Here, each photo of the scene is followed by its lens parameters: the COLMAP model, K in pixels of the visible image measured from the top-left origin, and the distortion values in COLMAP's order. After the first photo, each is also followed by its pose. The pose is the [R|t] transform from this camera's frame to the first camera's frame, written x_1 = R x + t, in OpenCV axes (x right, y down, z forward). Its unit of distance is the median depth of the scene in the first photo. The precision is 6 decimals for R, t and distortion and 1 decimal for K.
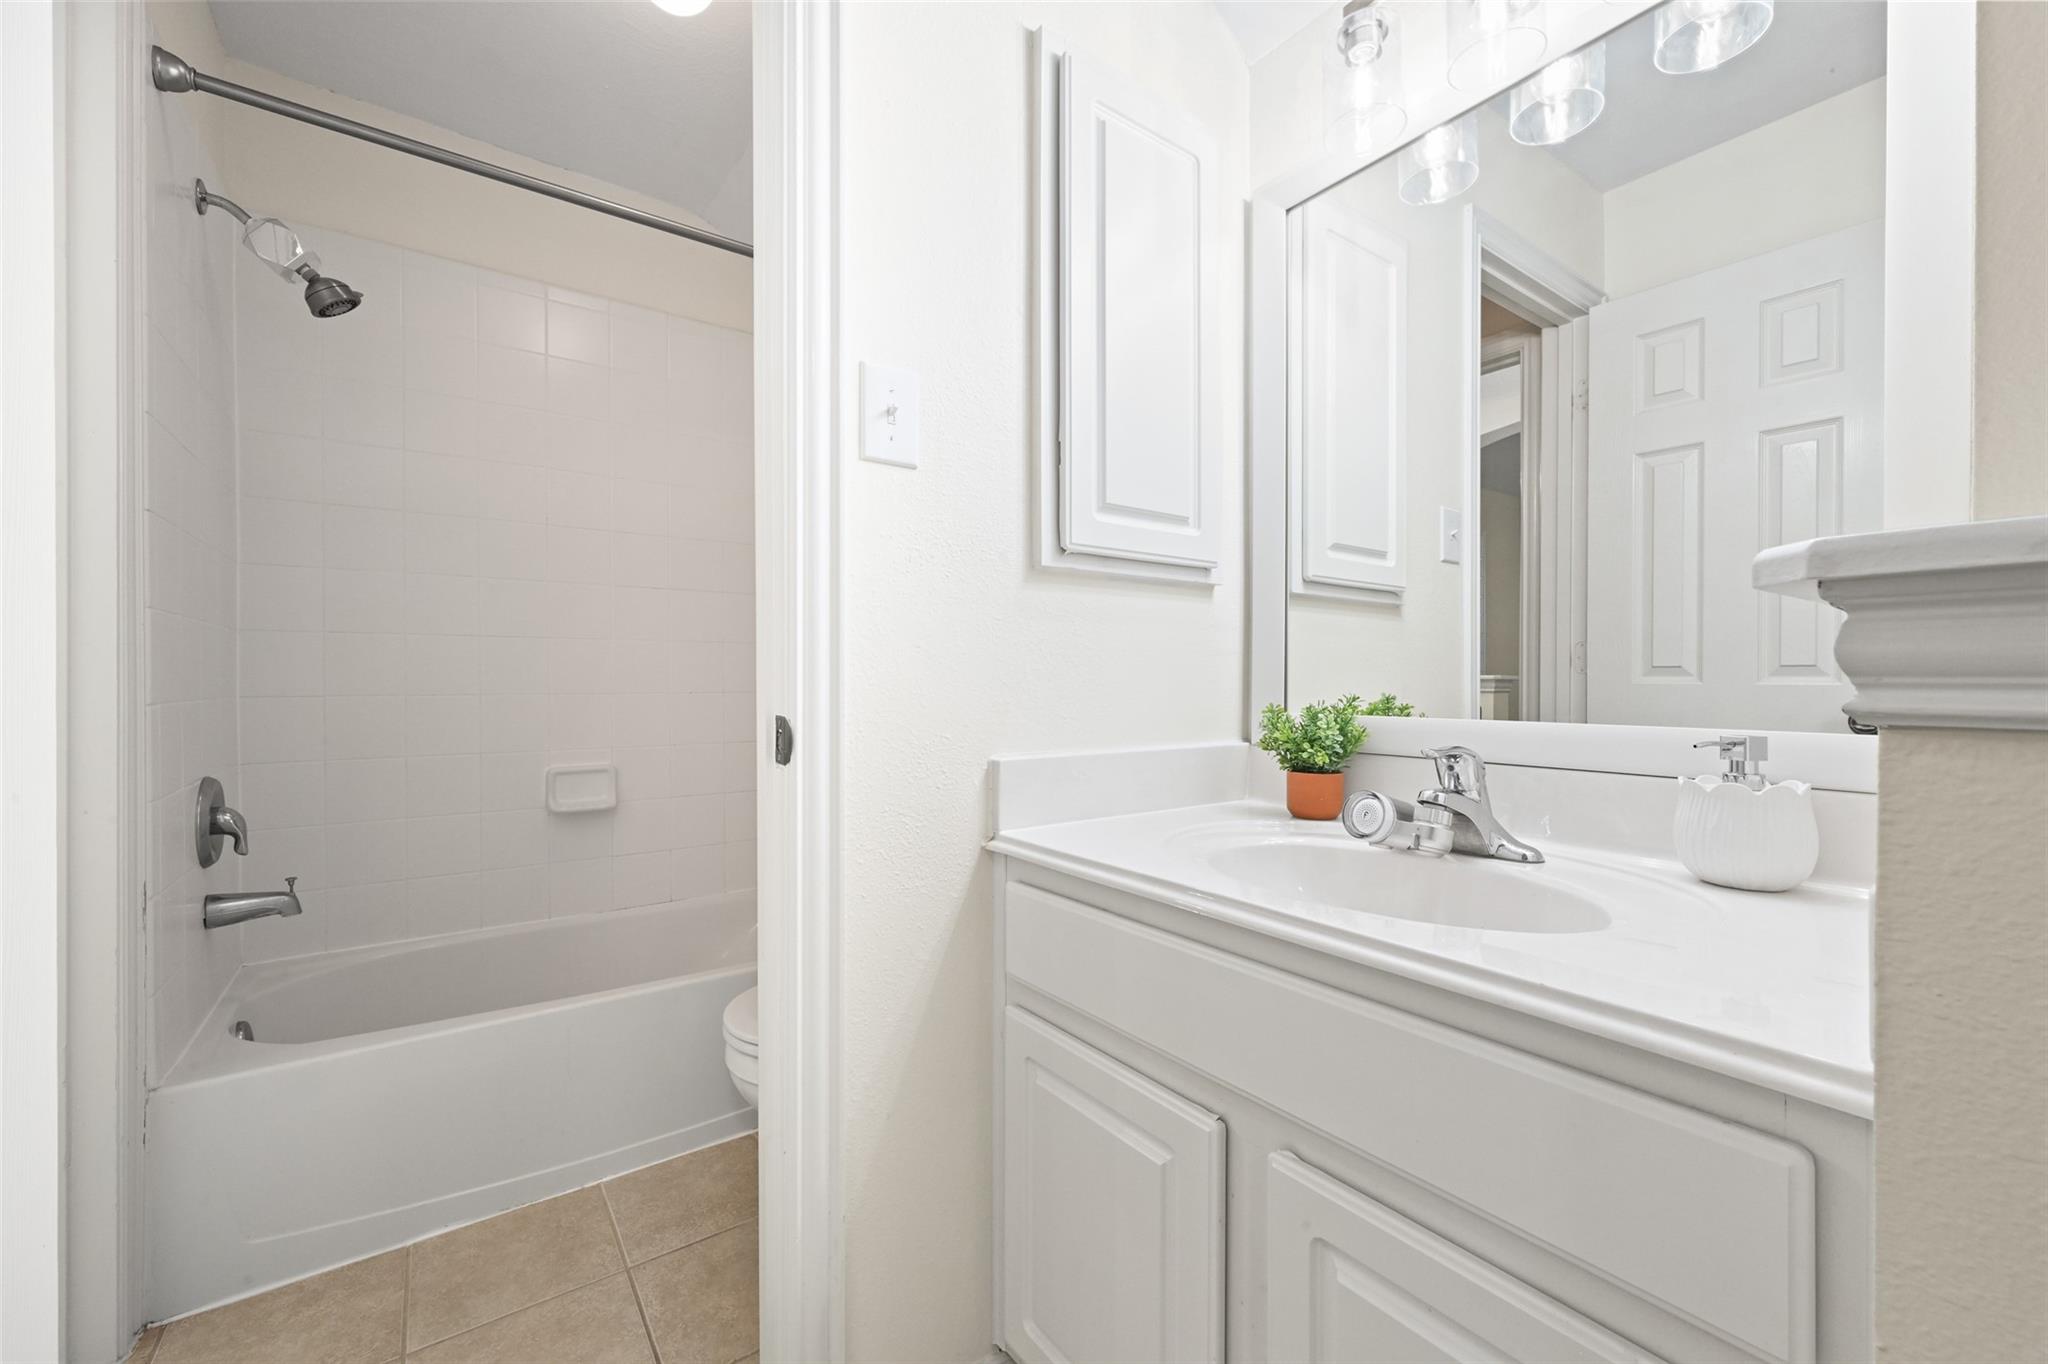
lens RADIAL K [[806.5, 0, 1009.3], [0, 806.5, 696.5], [0, 0, 1]] dist [-0.001149, 0.000013]
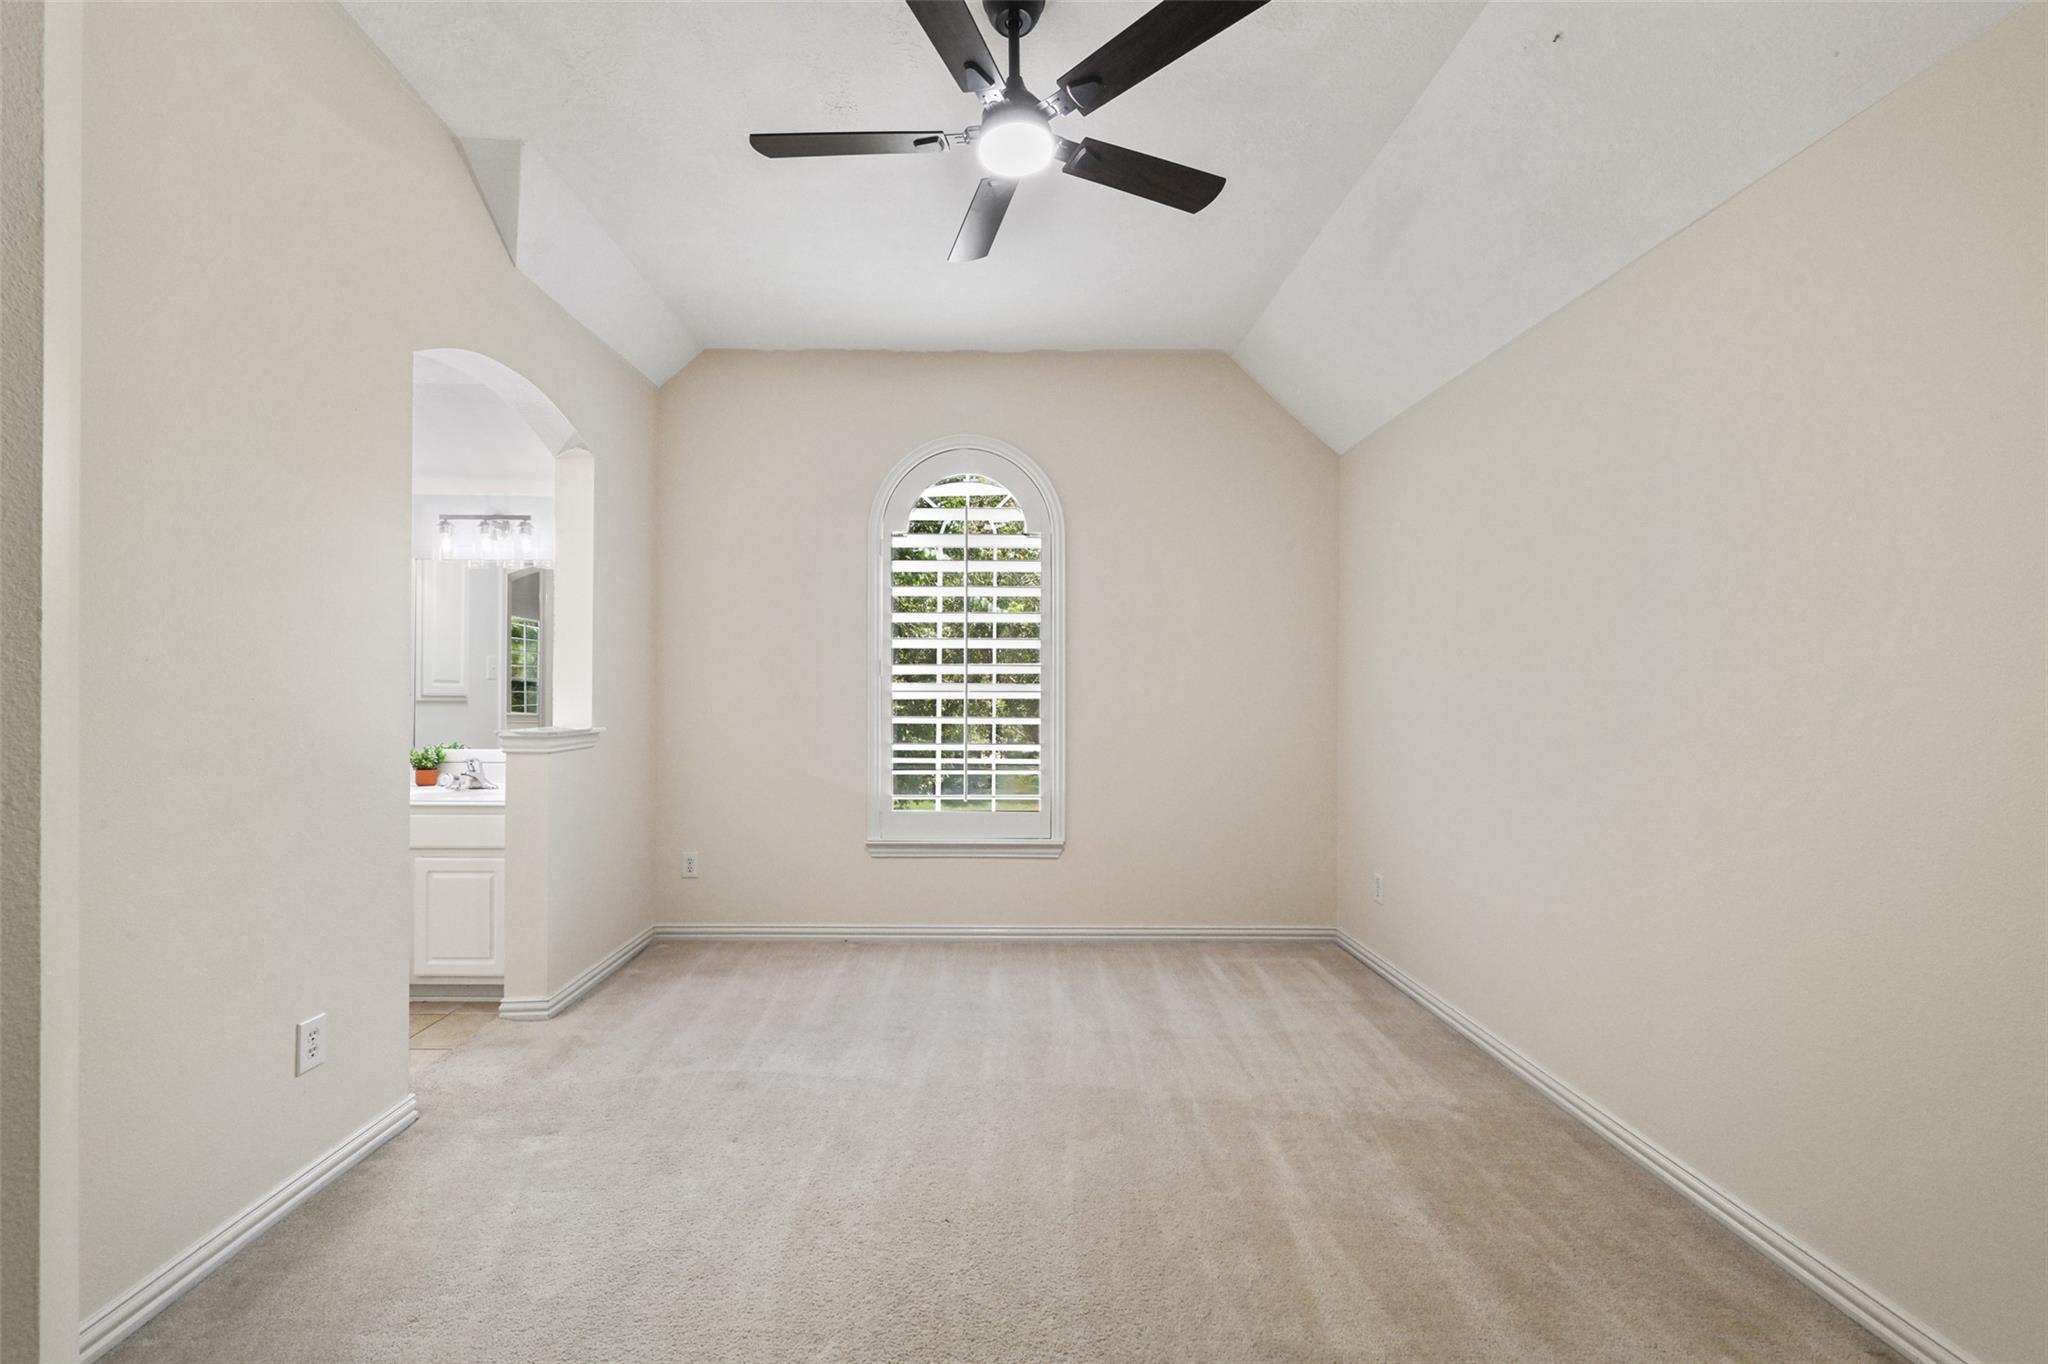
lens RADIAL K [[806.5, 0, 1020.6], [0, 806.5, 680.1], [0, 0, 1]] dist [-0.001149, 0.000013]
pose [[0.538284, 0.006957, 0.842735, -0.925900], [0.001930, 0.999953, -0.009487, -0.198065], [-0.842761, 0.006733, 0.538245, -2.385931]]
